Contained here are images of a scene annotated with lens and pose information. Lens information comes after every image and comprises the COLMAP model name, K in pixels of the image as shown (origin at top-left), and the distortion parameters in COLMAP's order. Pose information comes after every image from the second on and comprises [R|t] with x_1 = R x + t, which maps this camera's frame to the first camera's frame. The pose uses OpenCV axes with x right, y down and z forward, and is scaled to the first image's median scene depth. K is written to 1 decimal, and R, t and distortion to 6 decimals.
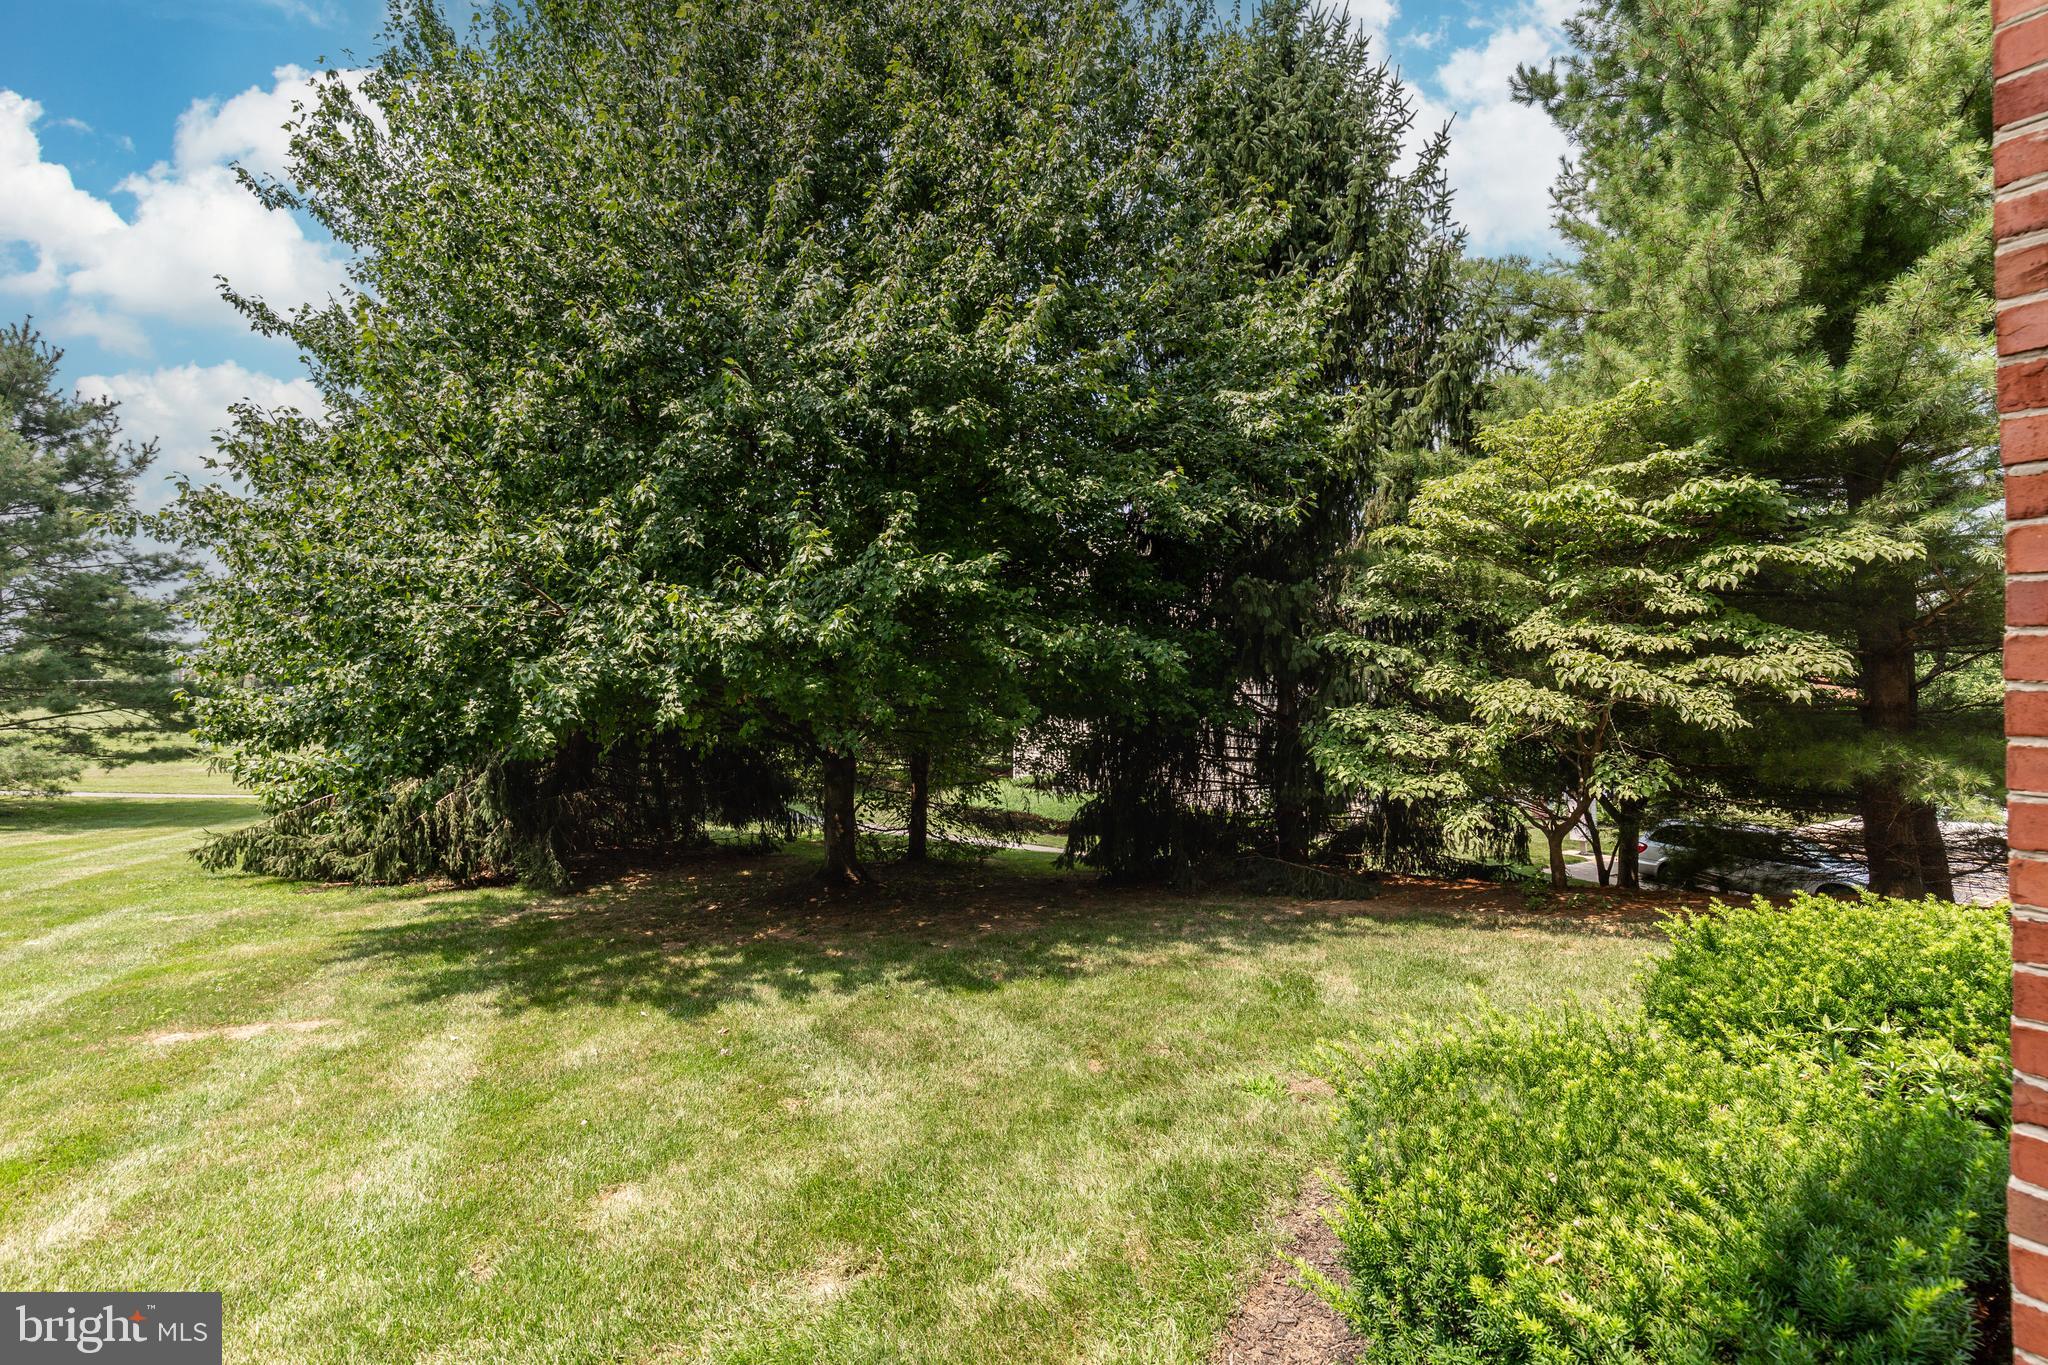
lens RADIAL K [[923.8, 0, 1030.1], [0, 923.8, 673.7], [0, 0, 1]] dist [0.010923, -0.001554]
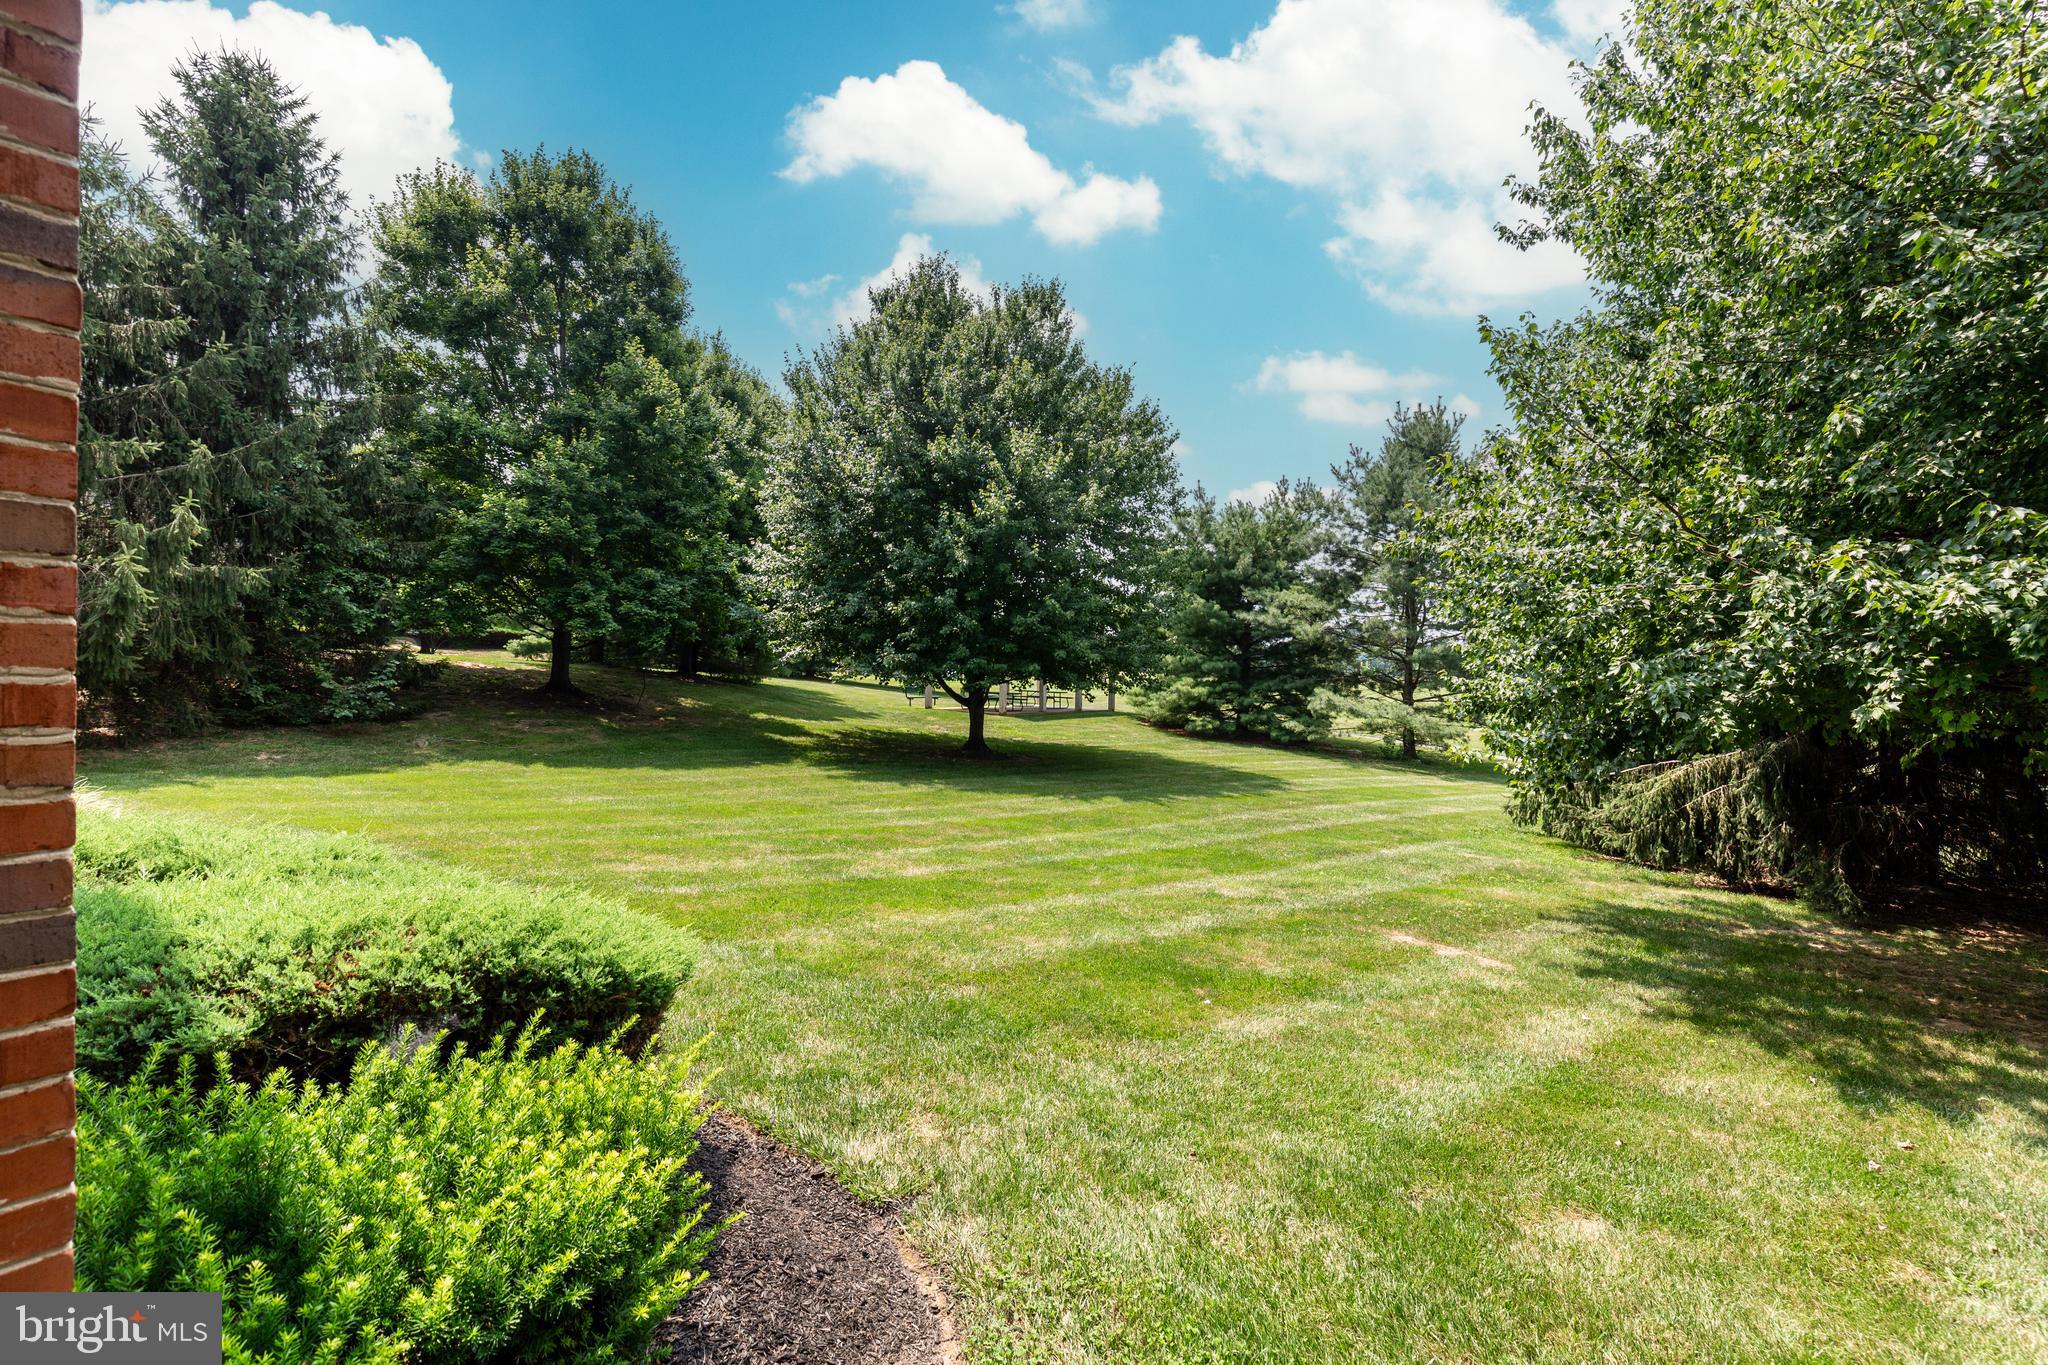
lens RADIAL K [[923.8, 0, 1031.0], [0, 923.8, 688.6], [0, 0, 1]] dist [0.010923, -0.001554]
pose [[0.292421, 0.024374, -0.955979, 0.080729], [0.003670, 0.999639, 0.026610, 0.002891], [0.956283, -0.011290, 0.292226, 0.066756]]
